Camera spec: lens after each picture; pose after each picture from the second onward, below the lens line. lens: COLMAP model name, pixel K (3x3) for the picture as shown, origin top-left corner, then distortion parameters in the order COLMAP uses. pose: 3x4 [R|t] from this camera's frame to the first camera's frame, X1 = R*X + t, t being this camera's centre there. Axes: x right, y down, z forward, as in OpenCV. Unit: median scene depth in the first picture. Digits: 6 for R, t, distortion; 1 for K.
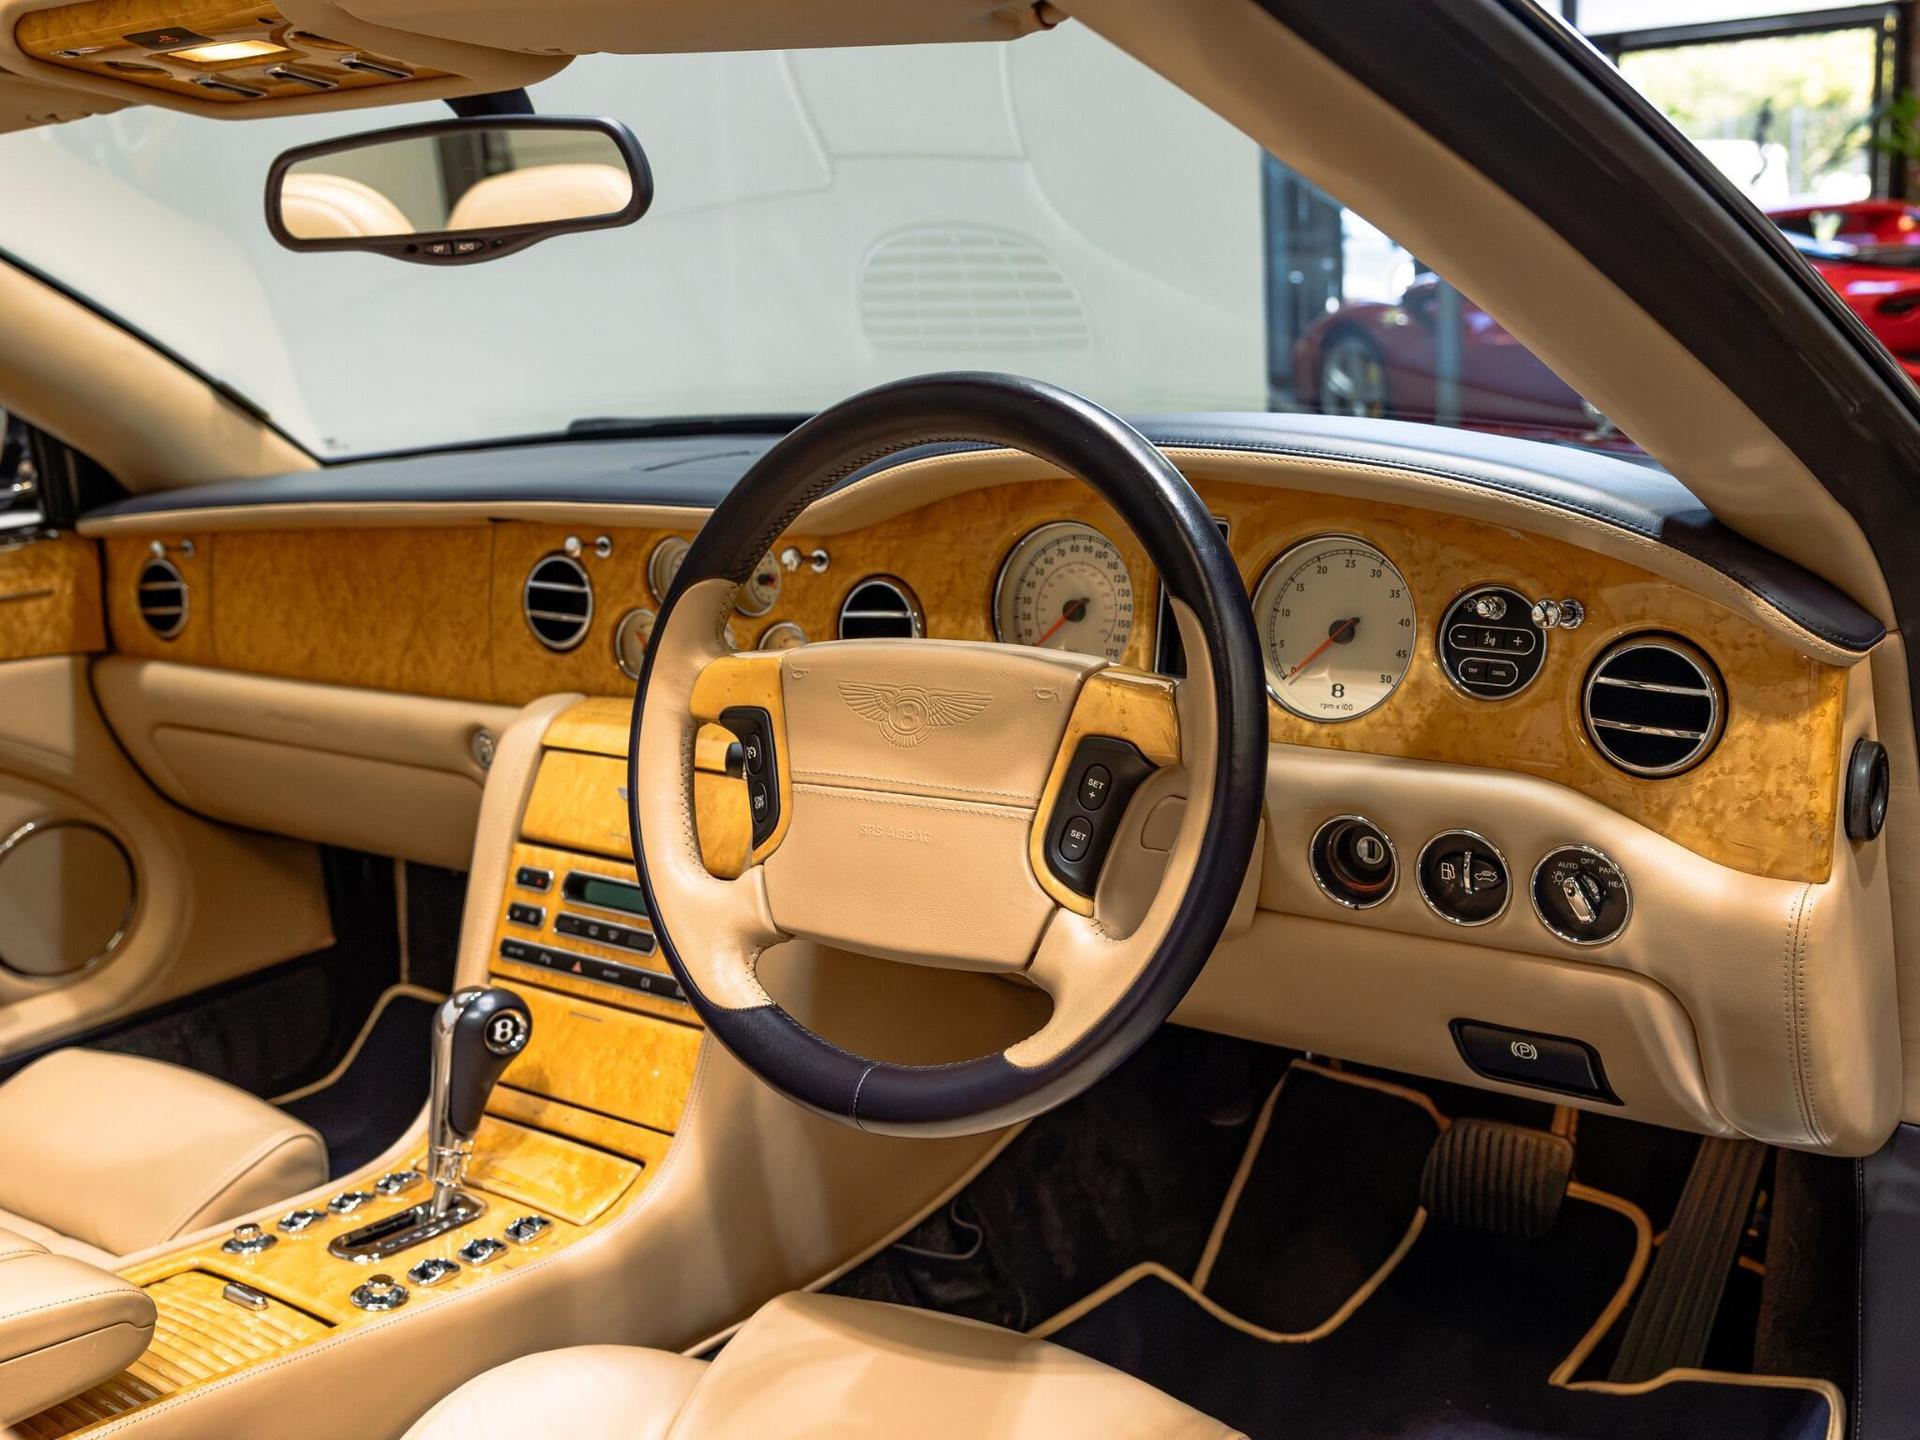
lens RADIAL K [[2176.9, 0, 953.6], [0, 2176.9, 749.0], [0, 0, 1]] dist [0.022324, 0.004116]
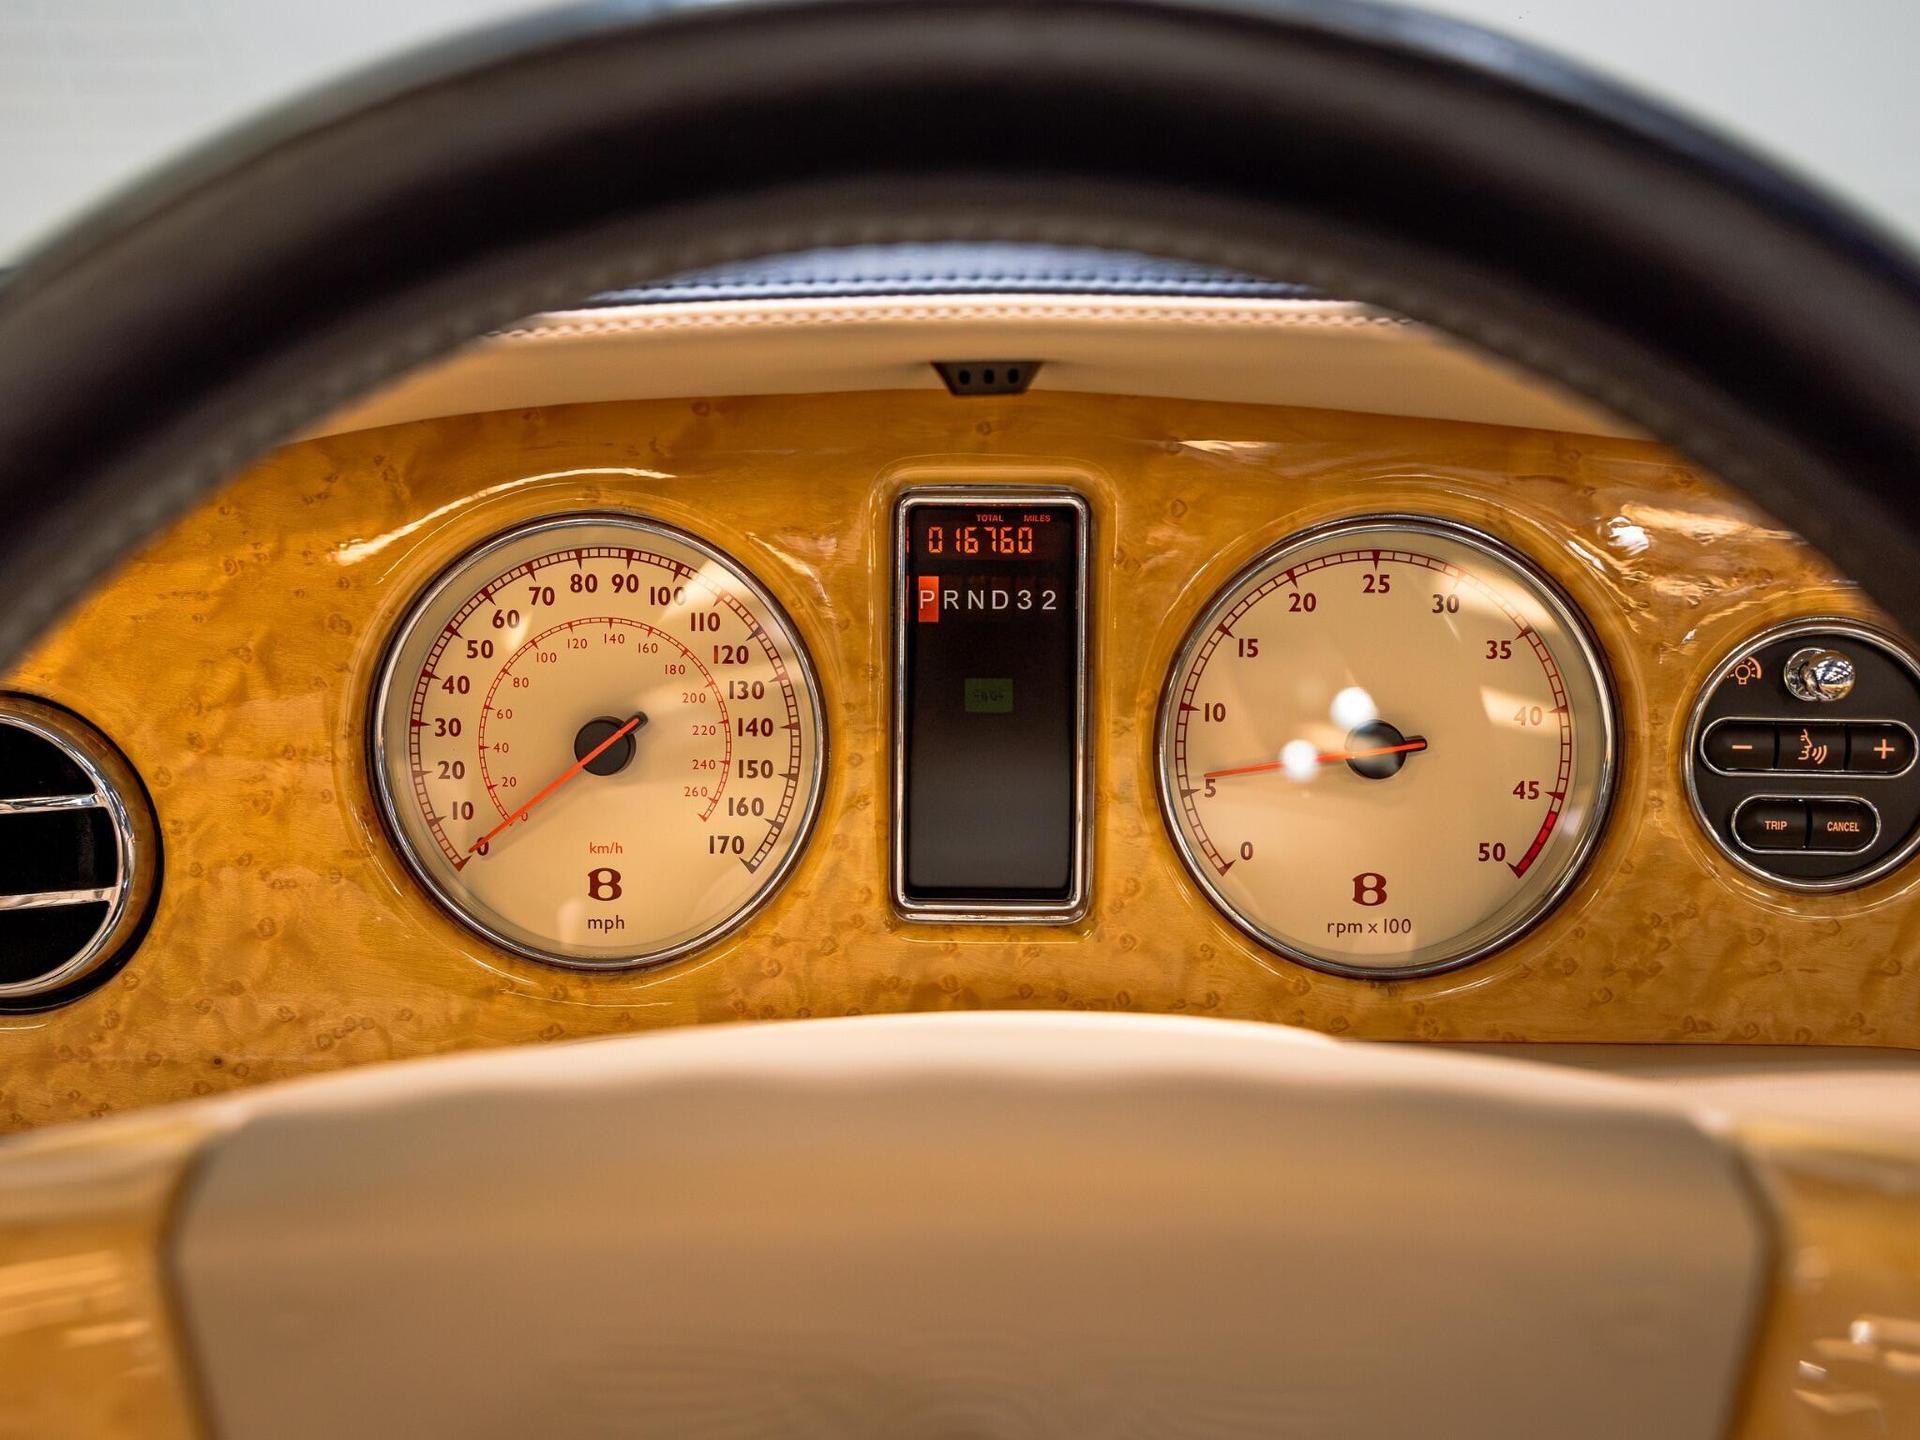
lens RADIAL K [[2176.9, 0, 953.6], [0, 2176.9, 749.0], [0, 0, 1]] dist [0.022324, 0.004116]
pose [[0.809921, -0.125593, 0.572934, -0.130444], [0.099317, 0.992067, 0.077072, -0.098874], [-0.578069, -0.005520, 0.815970, 0.747960]]
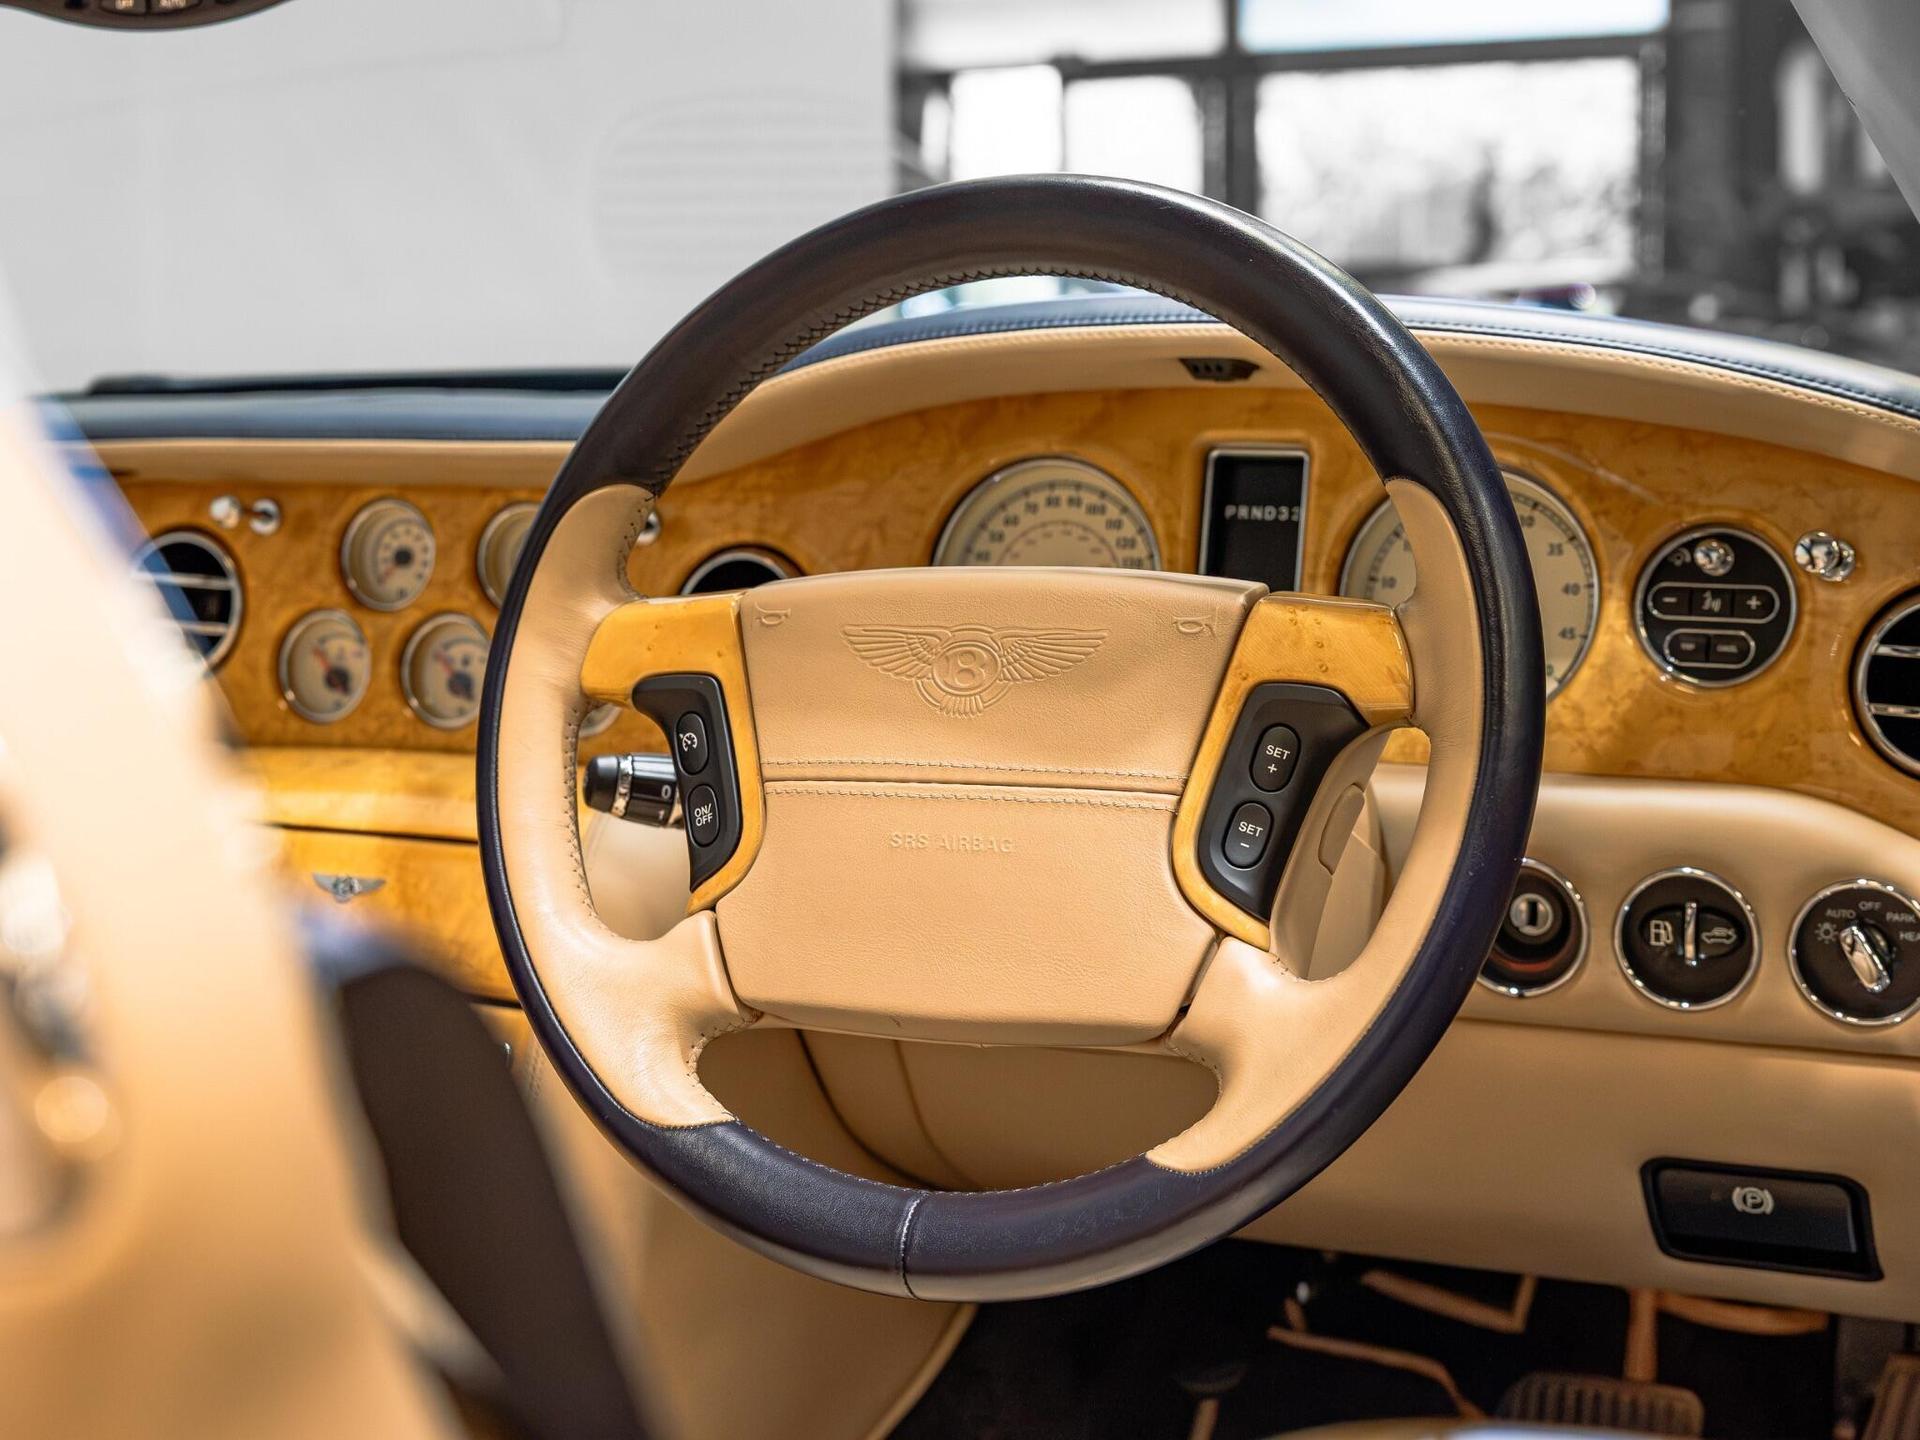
lens RADIAL K [[3260.0, 0, 960.0], [0, 3260.0, 720.0], [0, 0, 1]] dist [0.035920, 0.027029]
pose [[0.975784, 0.015355, 0.218195, -0.223774], [0.010385, 0.993156, -0.116334, 0.108650], [-0.218488, 0.115782, 0.968947, 0.026362]]
